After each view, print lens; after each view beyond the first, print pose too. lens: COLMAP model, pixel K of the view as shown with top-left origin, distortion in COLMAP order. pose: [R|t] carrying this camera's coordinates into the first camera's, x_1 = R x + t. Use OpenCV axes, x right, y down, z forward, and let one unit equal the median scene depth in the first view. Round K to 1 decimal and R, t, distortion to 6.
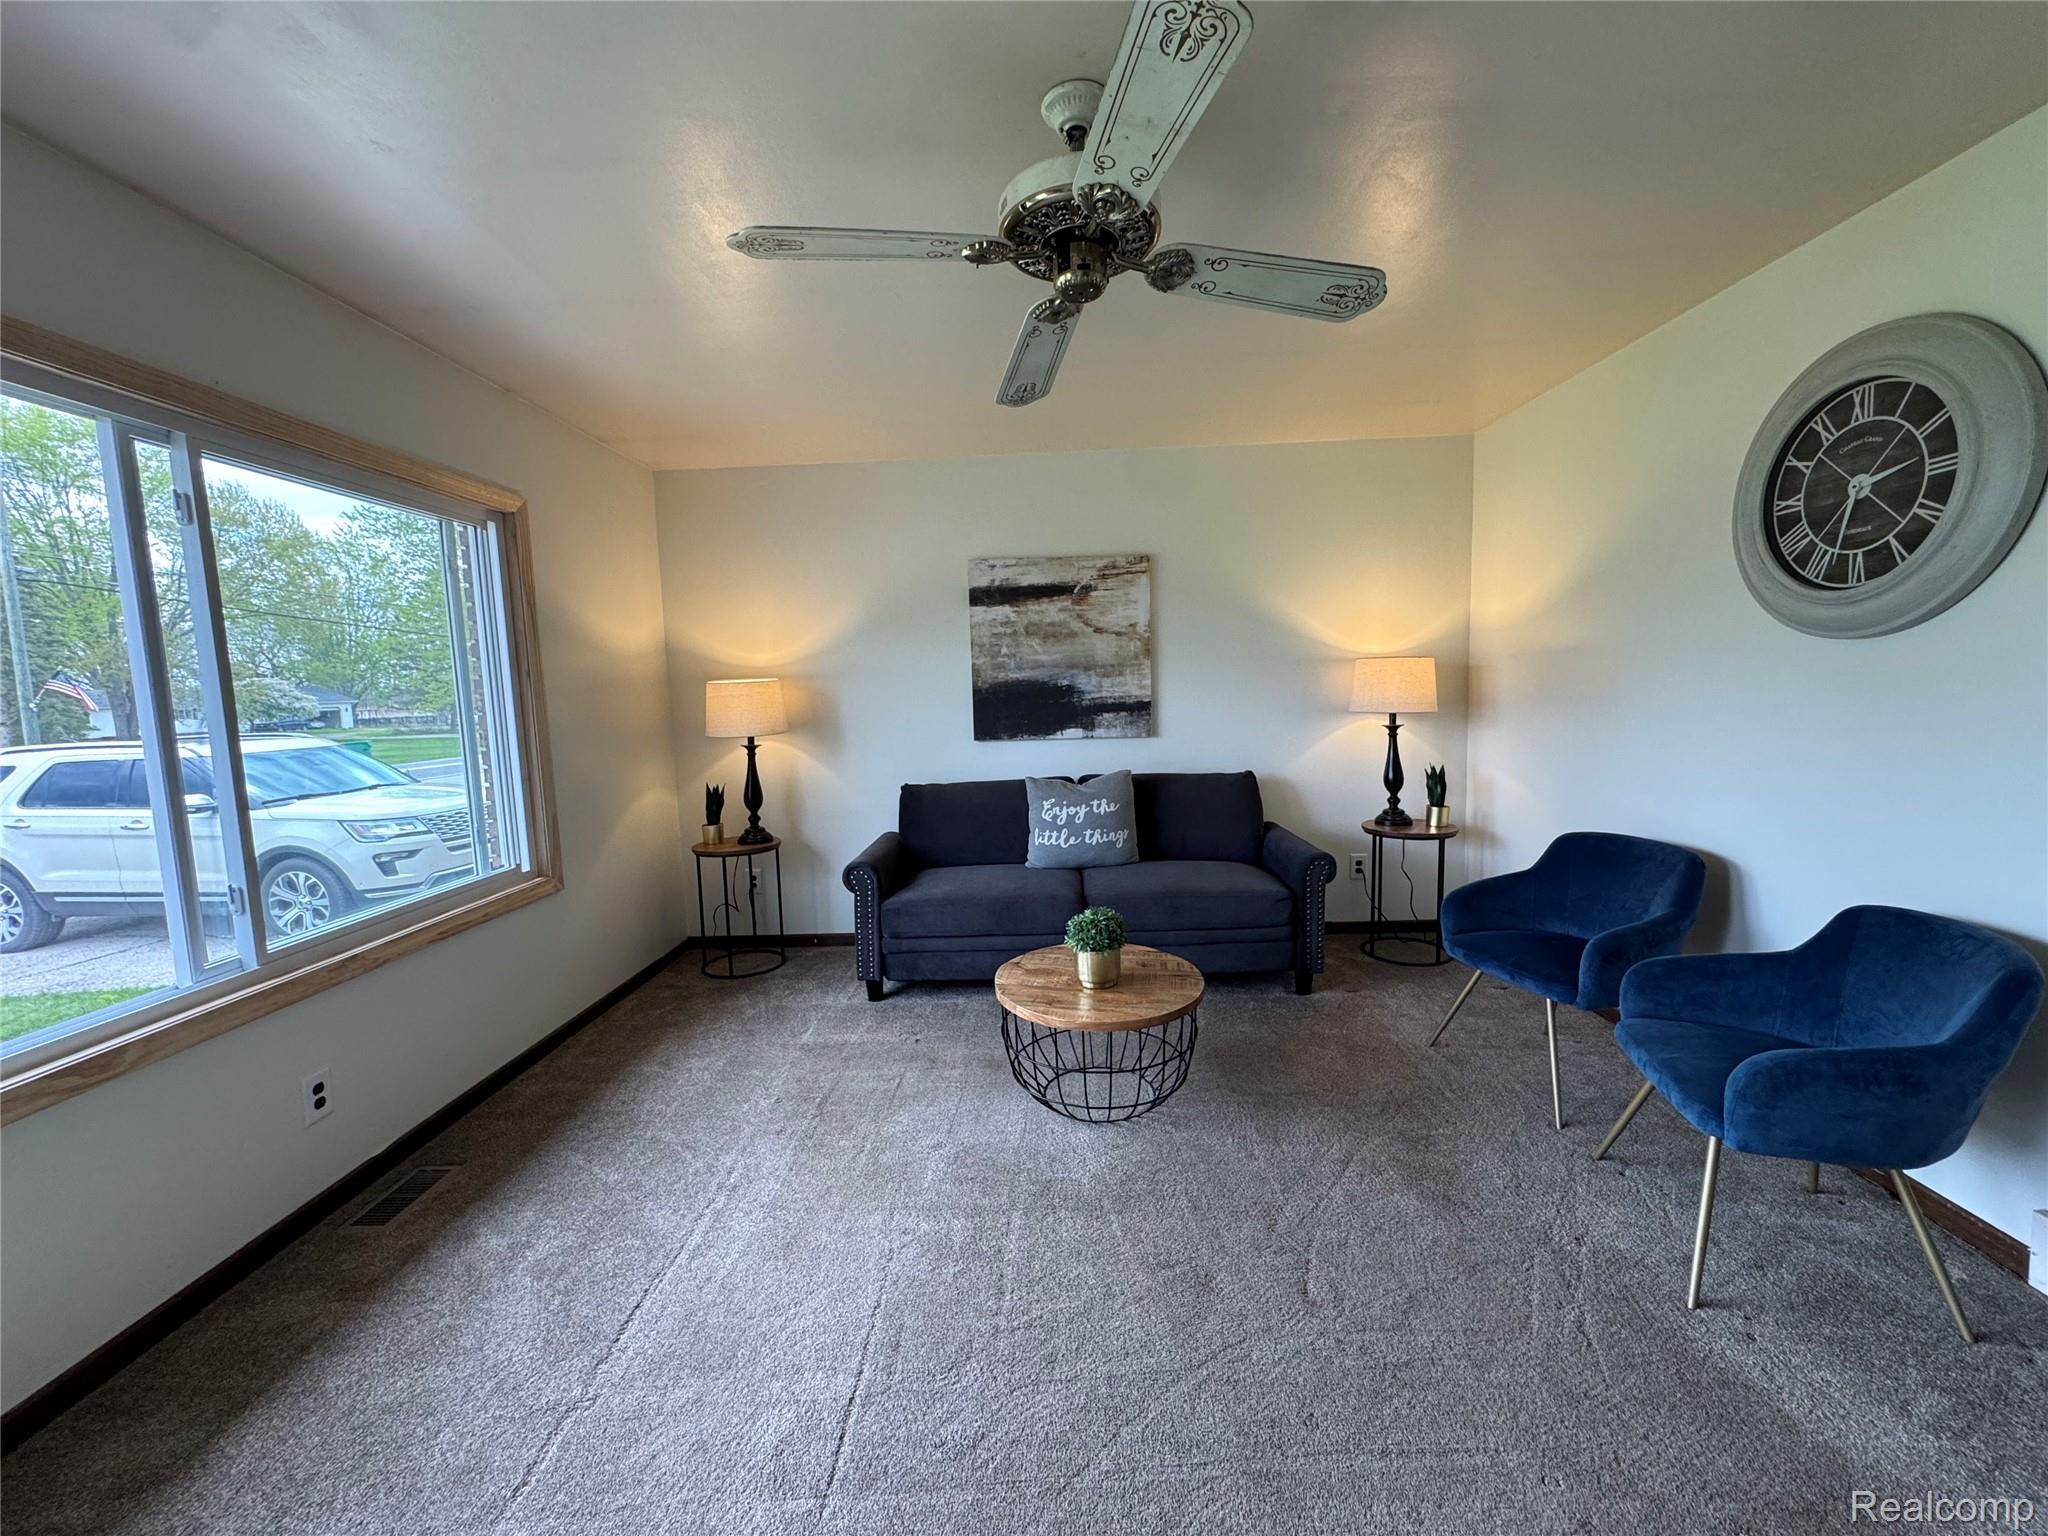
lens RADIAL K [[814.1, 0, 1021.9], [0, 814.1, 769.1], [0, 0, 1]] dist [-0.004400, 0.000359]
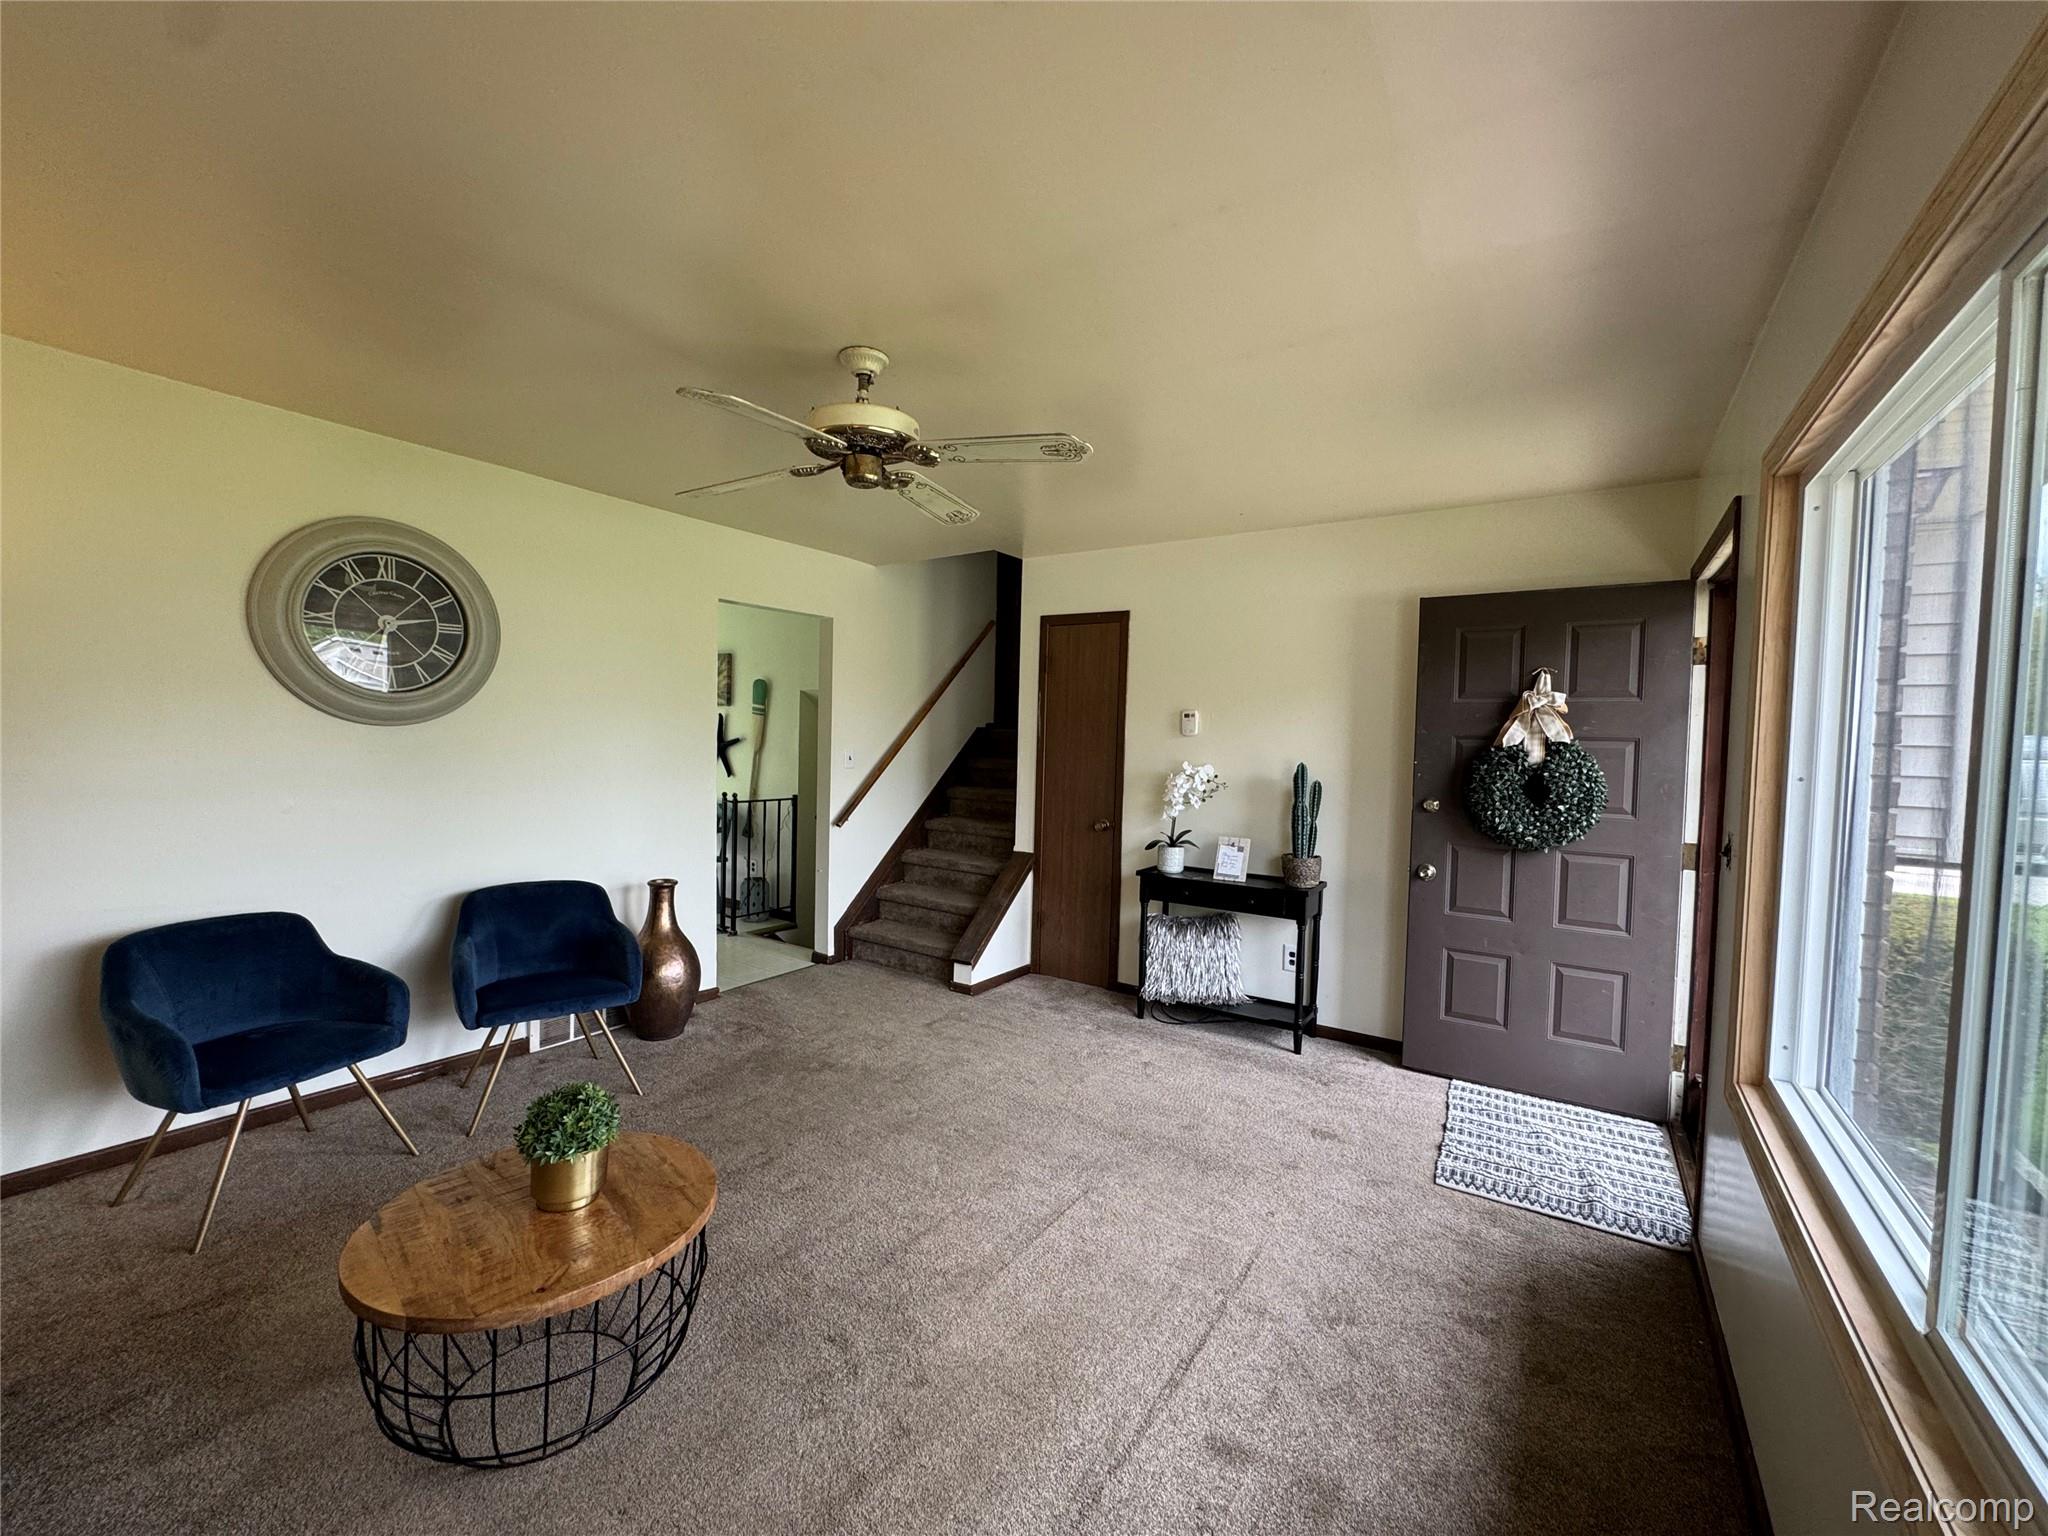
lens RADIAL K [[814.1, 0, 1021.9], [0, 814.1, 769.1], [0, 0, 1]] dist [-0.004400, 0.000359]
pose [[-0.845736, -0.011382, 0.533480, -0.391039], [0.056779, 0.992177, 0.111181, -0.099606], [-0.530572, 0.124321, -0.838474, 0.891809]]
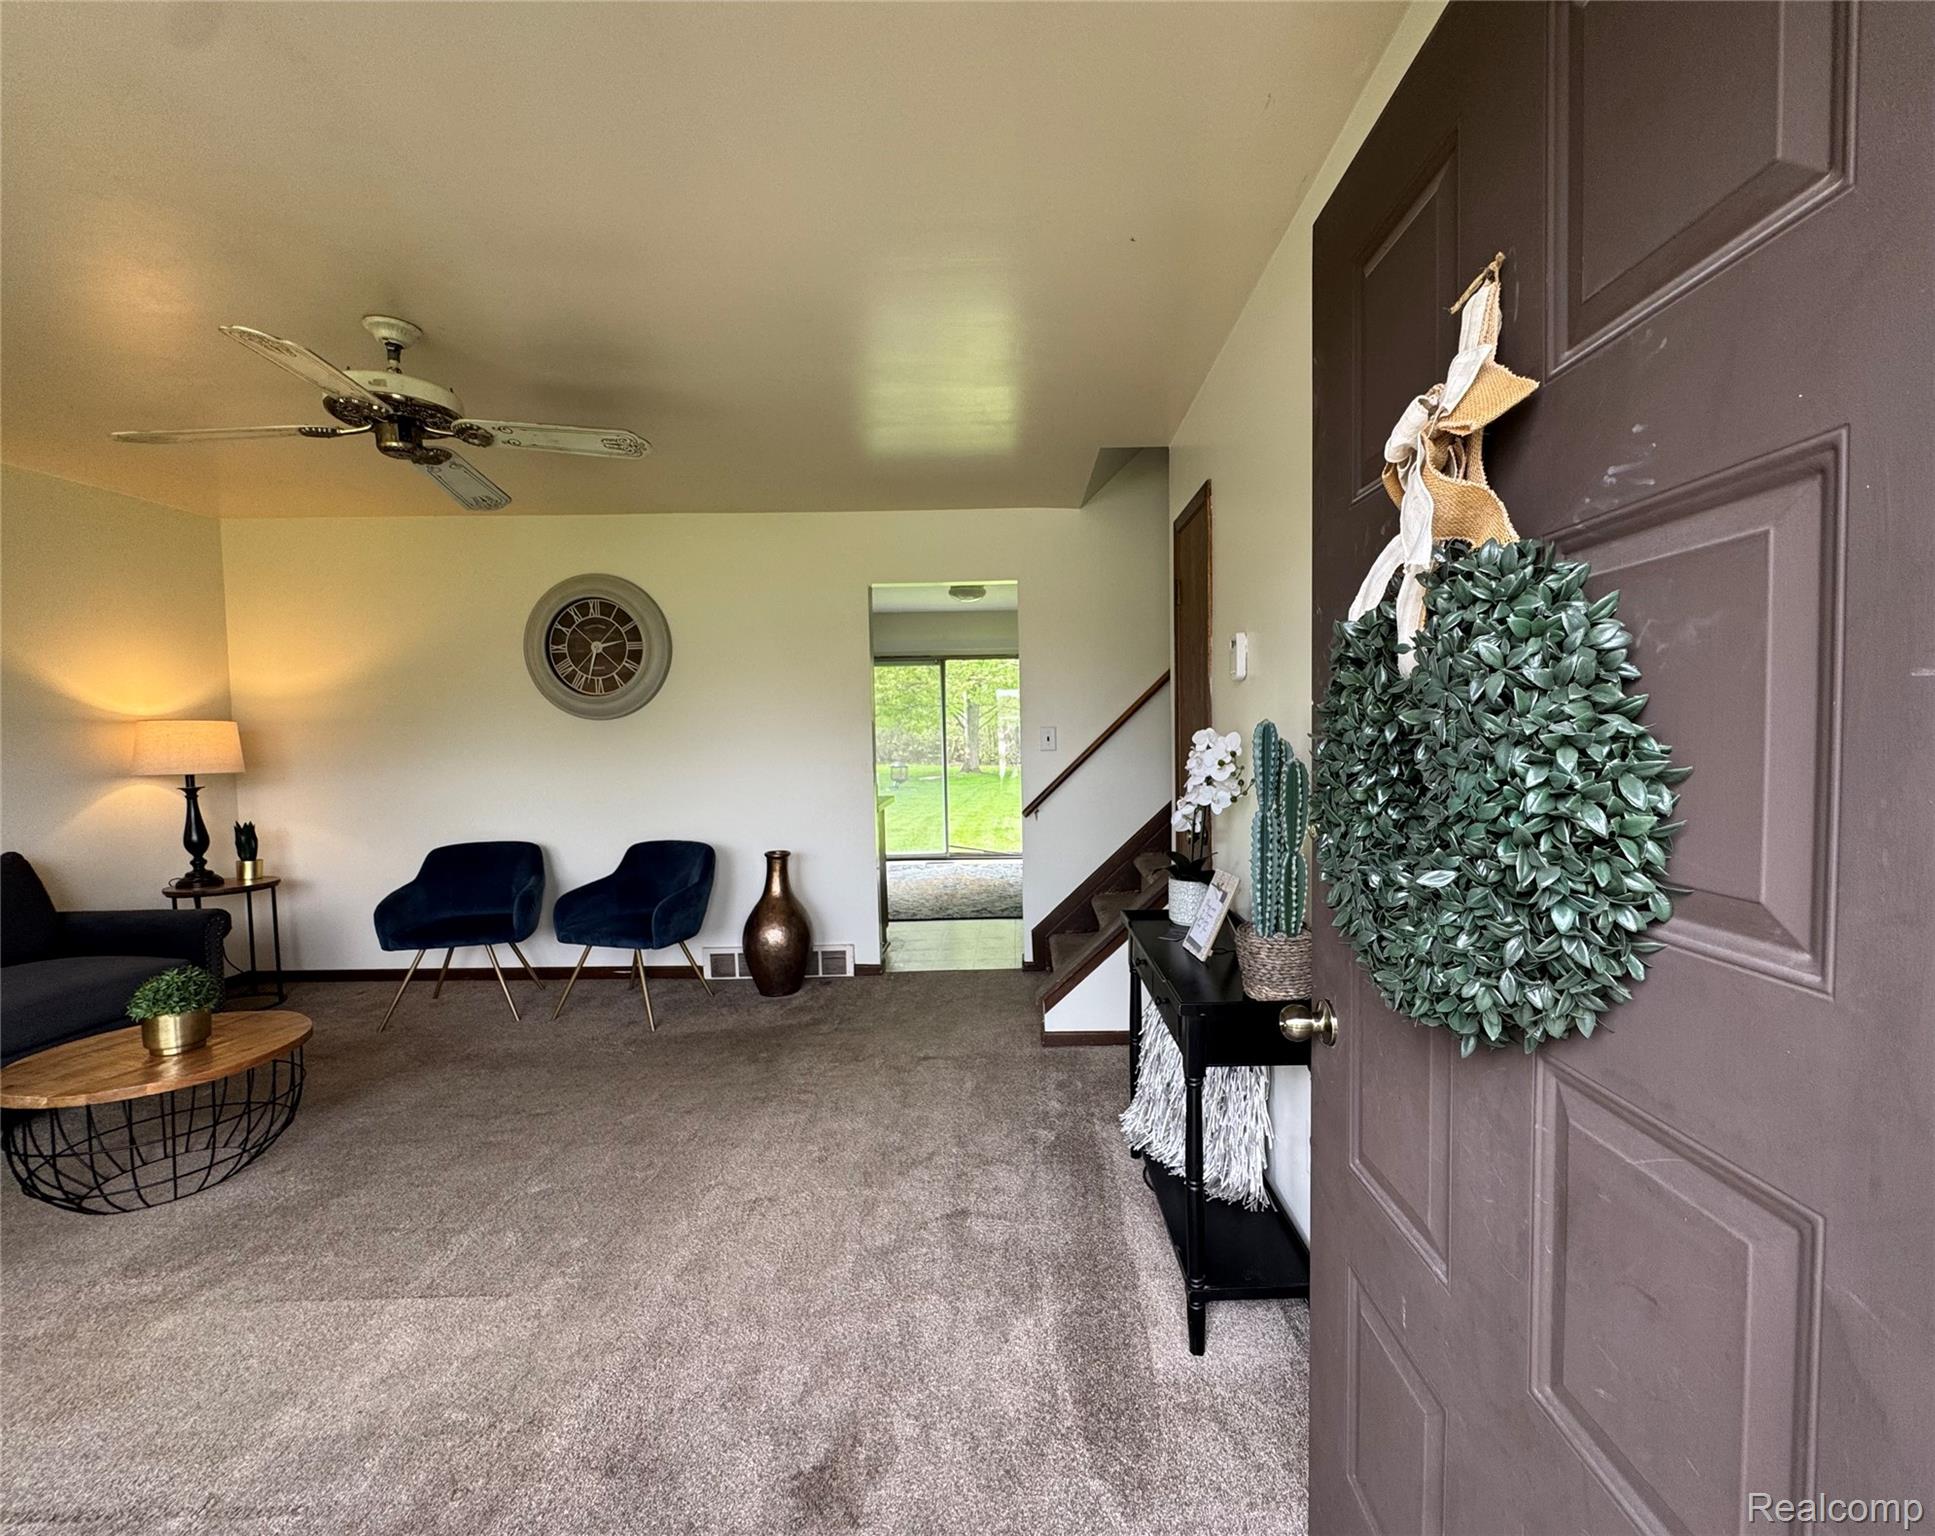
lens RADIAL K [[816.4, 0, 1023.8], [0, 816.4, 769.3], [0, 0, 1]] dist [-0.004538, 0.000318]
pose [[-0.041150, -0.017236, 0.999004, -0.594175], [0.120917, 0.992416, 0.022103, 0.025864], [-0.991809, 0.121707, -0.038754, 0.017853]]
